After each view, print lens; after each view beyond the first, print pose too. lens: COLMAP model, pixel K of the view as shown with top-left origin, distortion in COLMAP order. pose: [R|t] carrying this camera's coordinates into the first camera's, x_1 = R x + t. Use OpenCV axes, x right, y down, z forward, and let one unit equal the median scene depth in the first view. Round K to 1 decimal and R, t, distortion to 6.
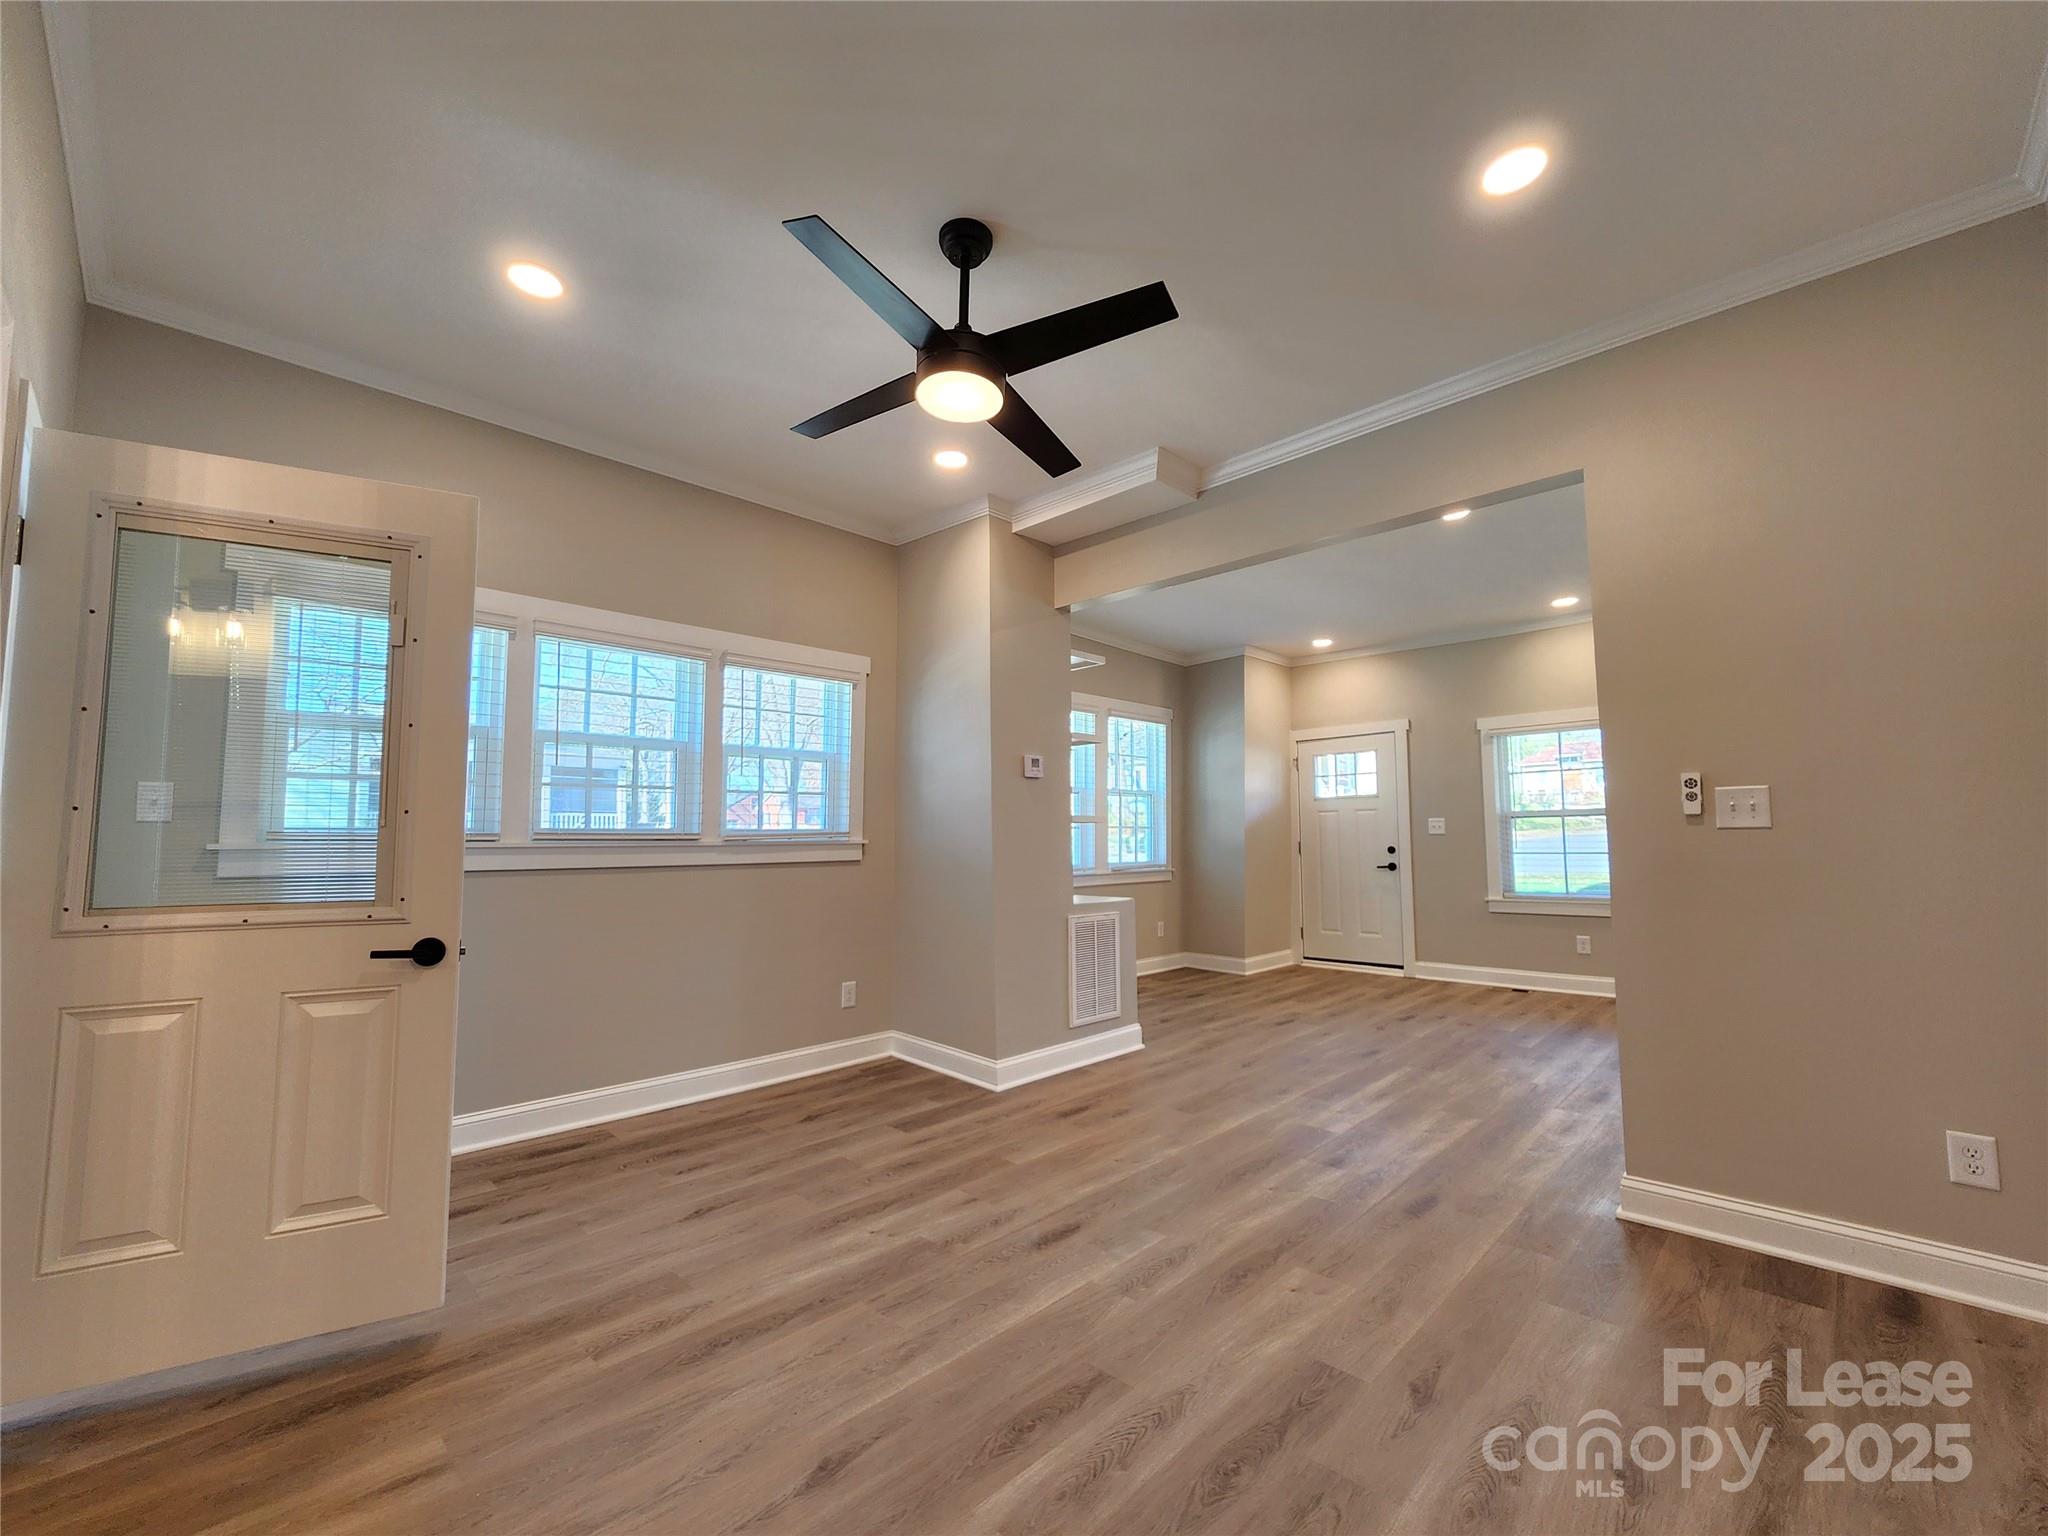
lens RADIAL K [[841.3, 0, 1009.4], [0, 841.3, 771.5], [0, 0, 1]] dist [0.001634, 0.000881]
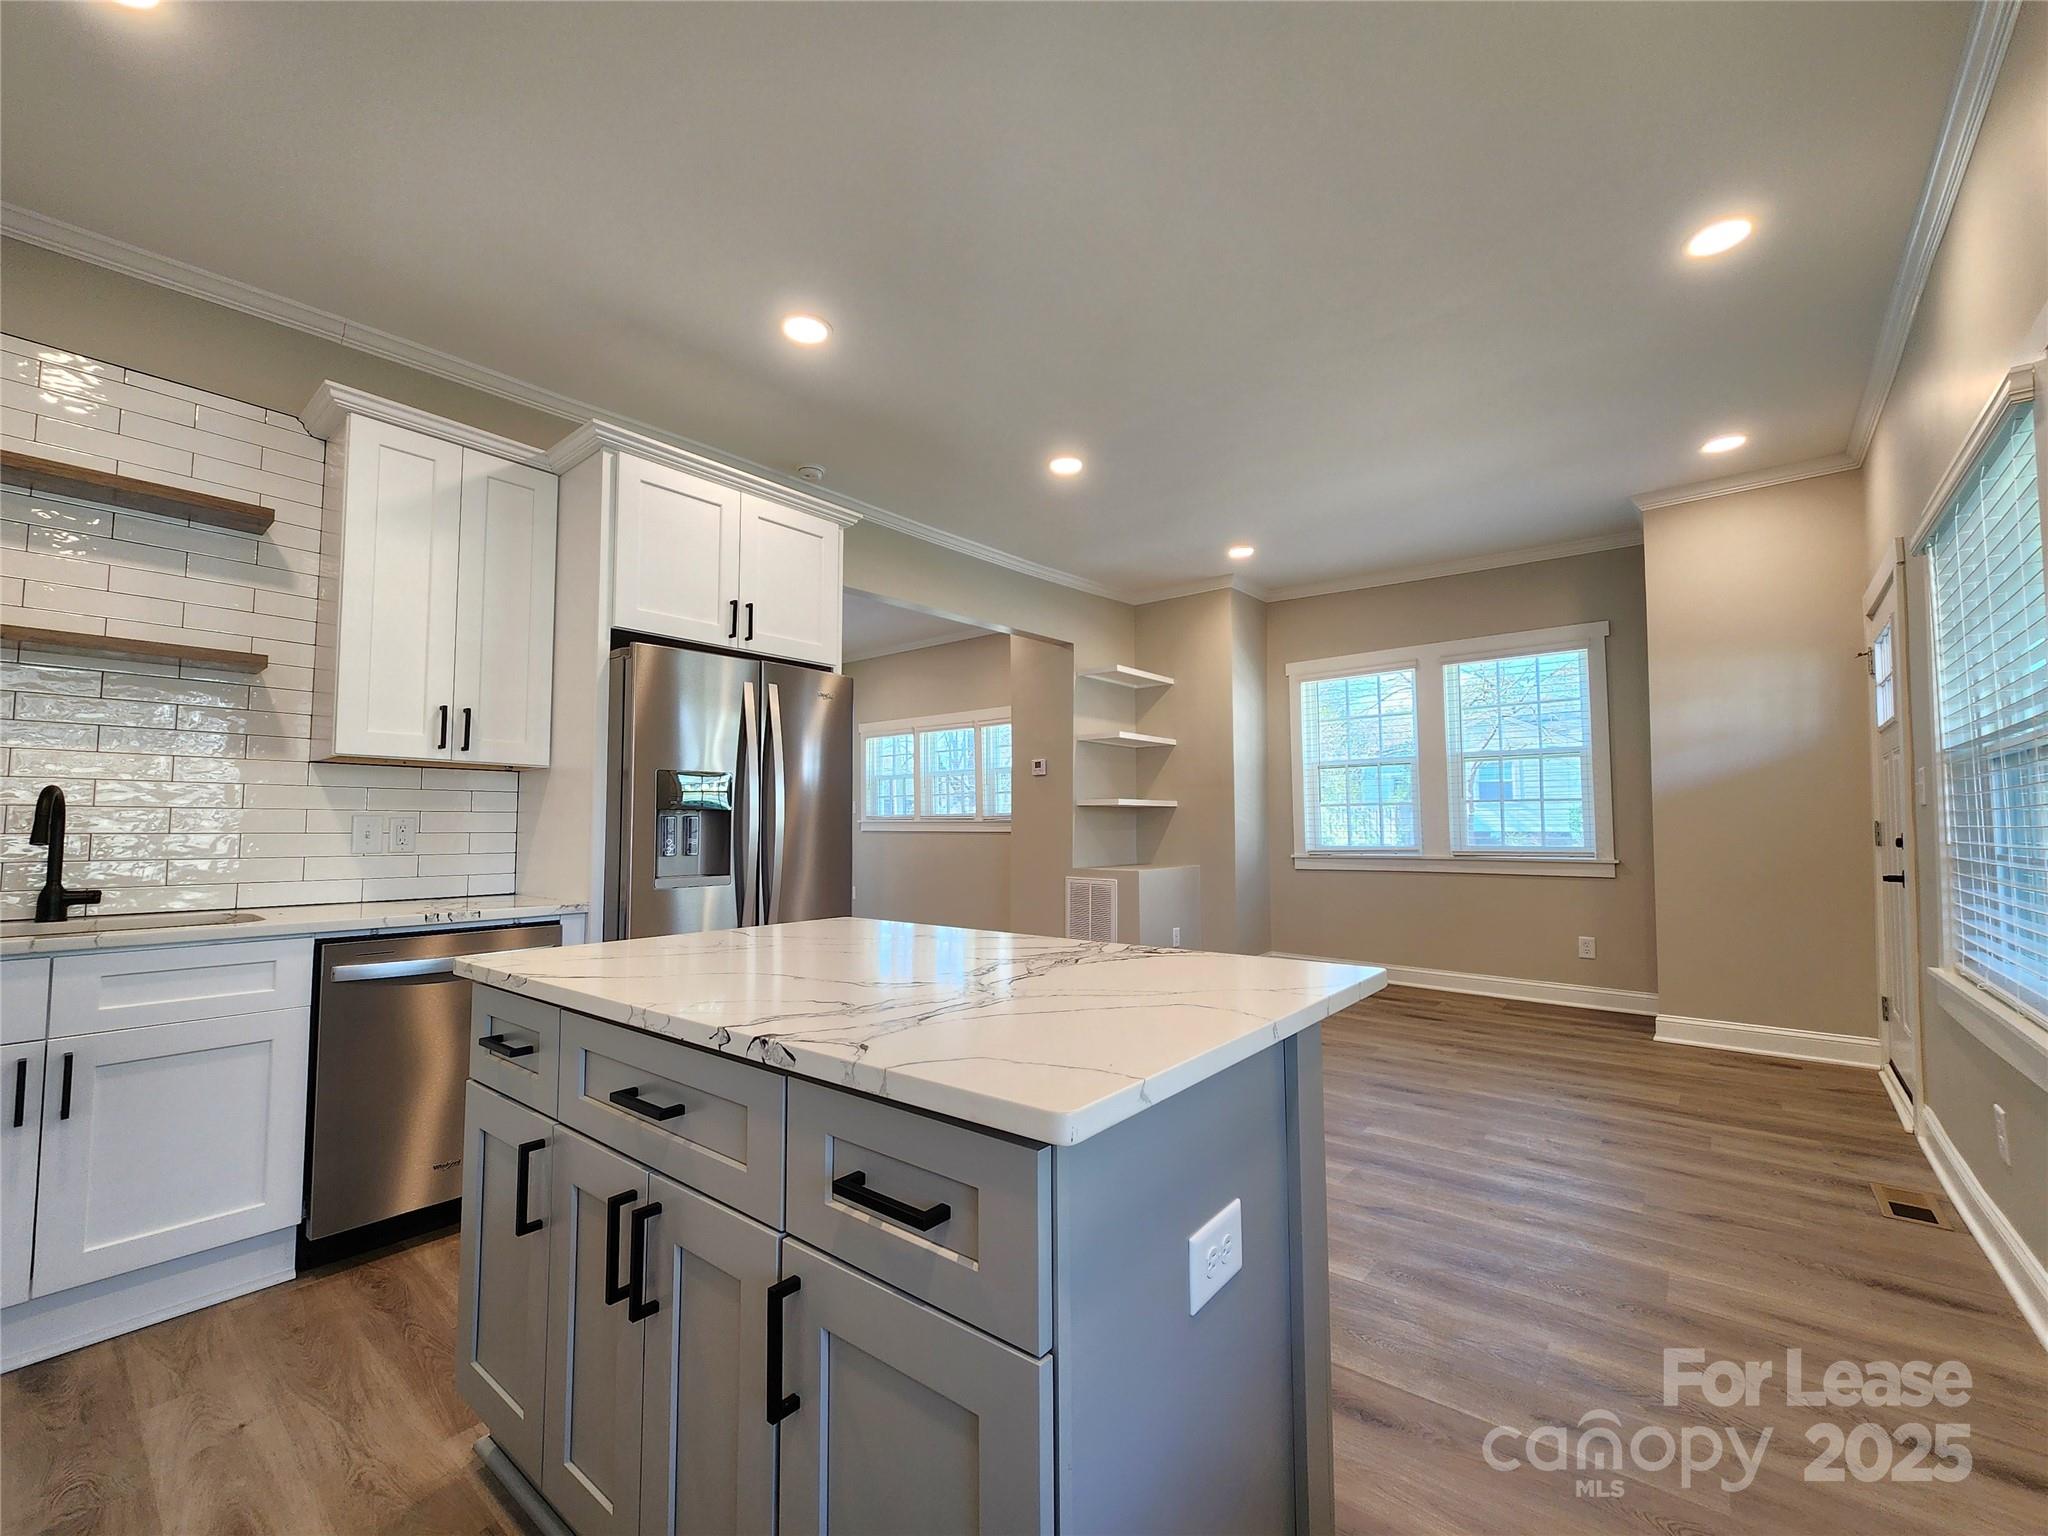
lens RADIAL K [[841.3, 0, 1022.9], [0, 841.3, 779.1], [0, 0, 1]] dist [0.001634, 0.000881]
pose [[0.108794, -0.052213, -0.992692, 1.546871], [0.082606, 0.995641, -0.043315, 0.078584], [0.990626, -0.077290, 0.112633, 0.895821]]
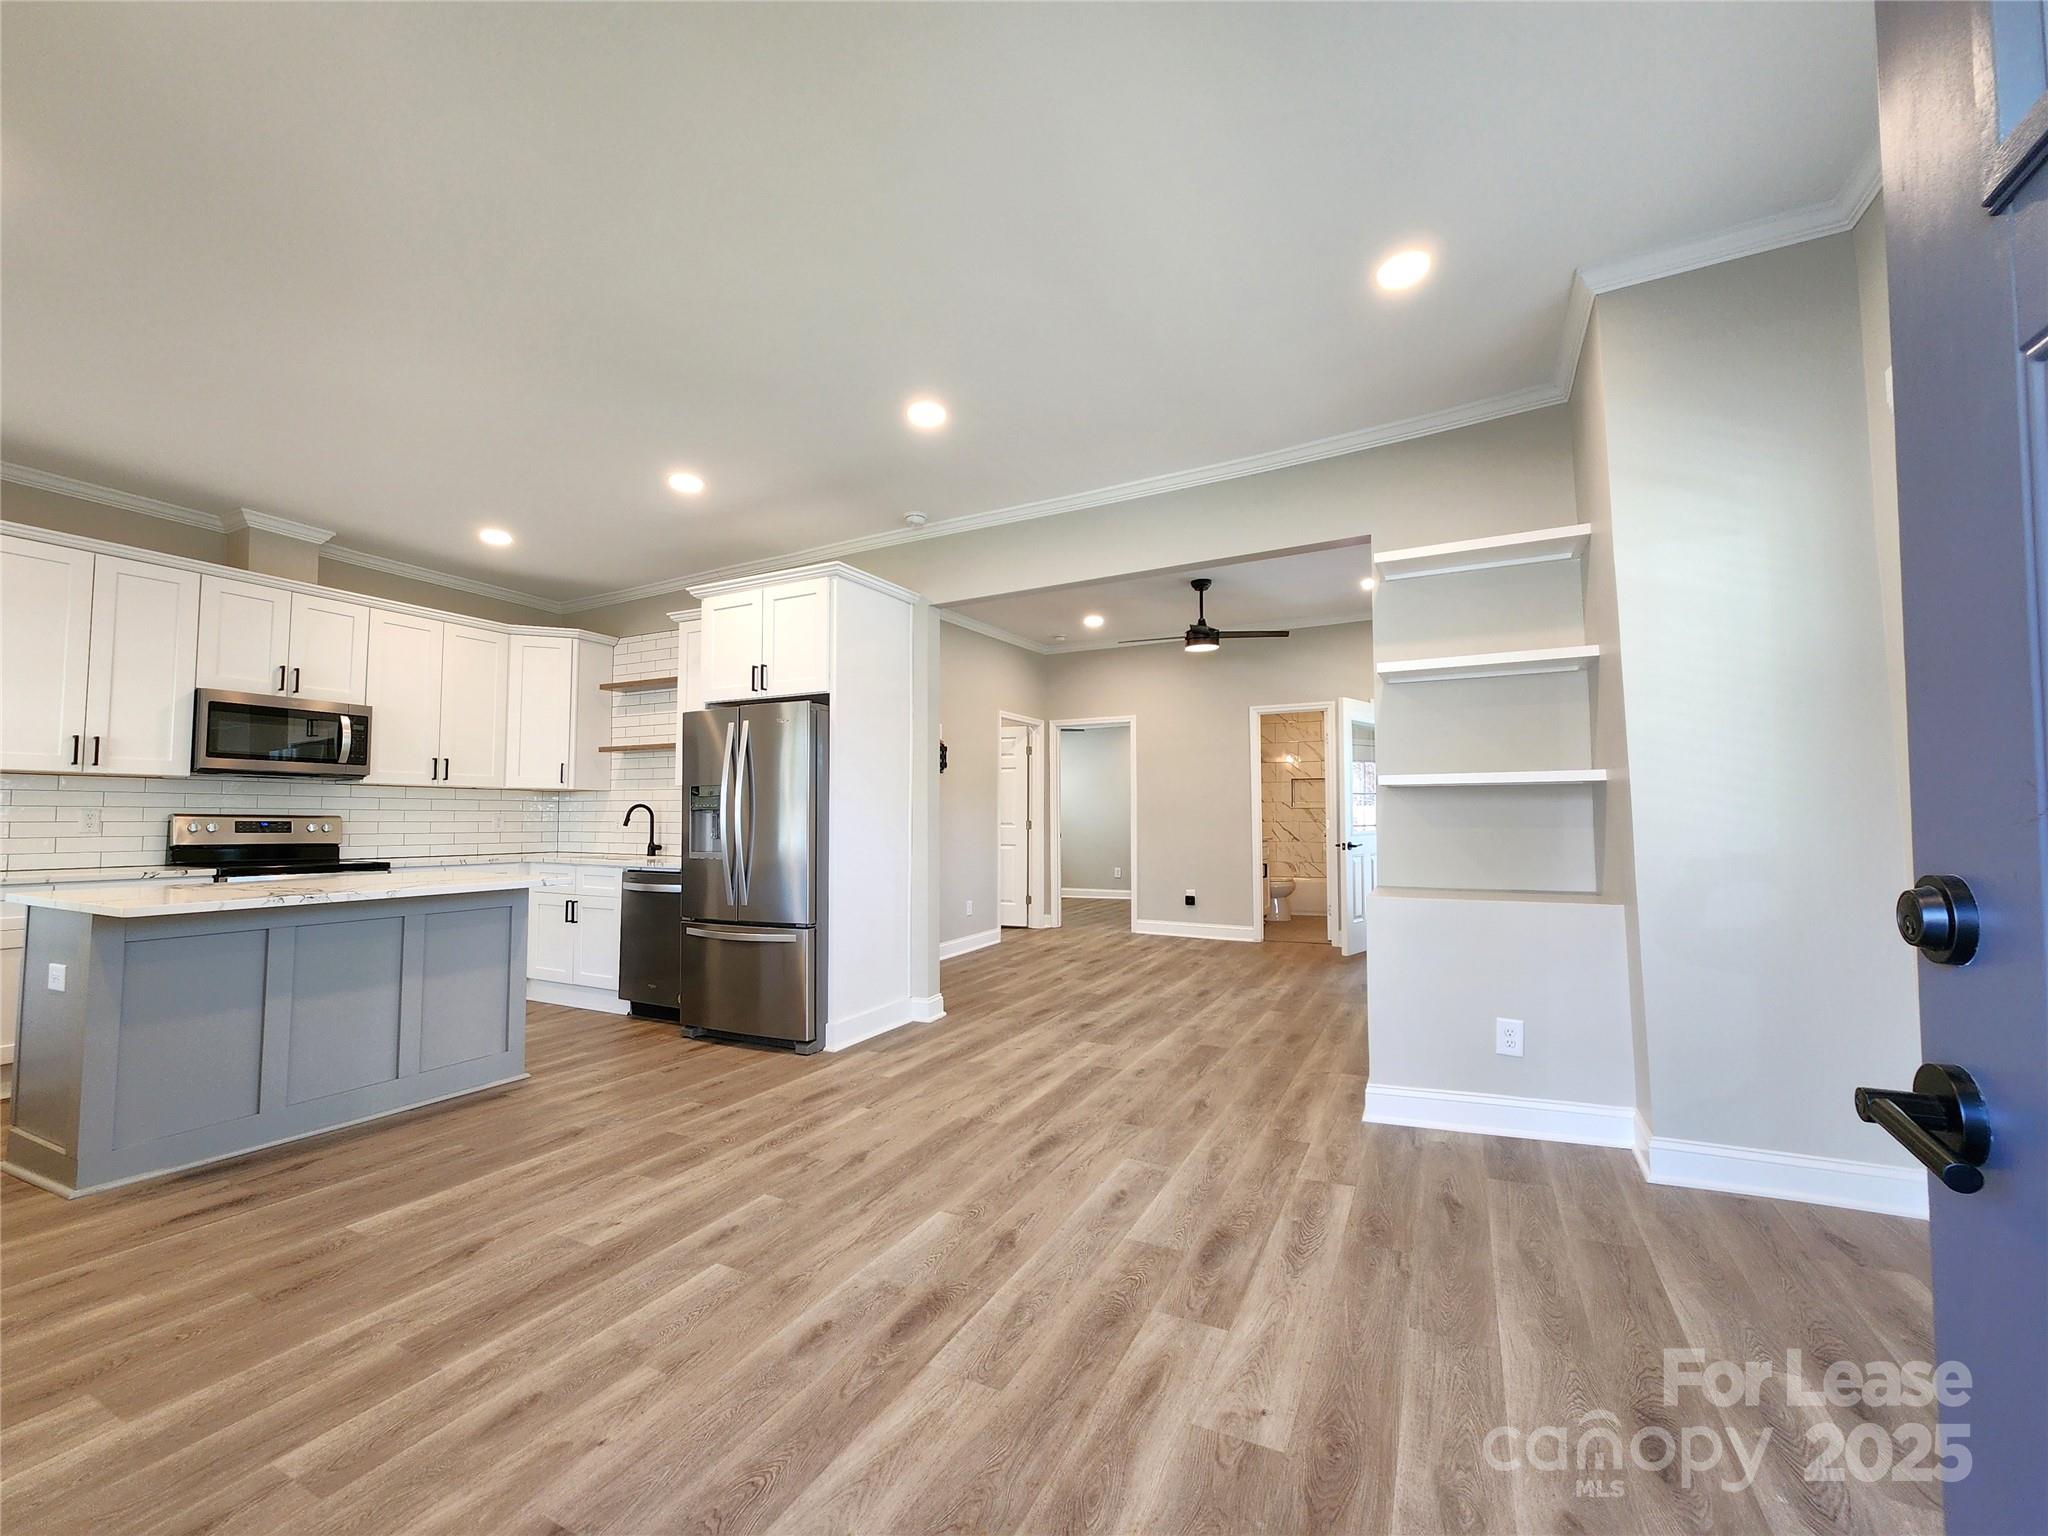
lens RADIAL K [[841.3, 0, 1030.3], [0, 841.3, 779.4], [0, 0, 1]] dist [0.001634, 0.000881]
pose [[-0.947926, -0.008505, -0.318378, 0.753907], [0.031940, 0.992066, -0.121597, 0.161807], [0.316886, -0.125433, -0.940133, 1.907220]]
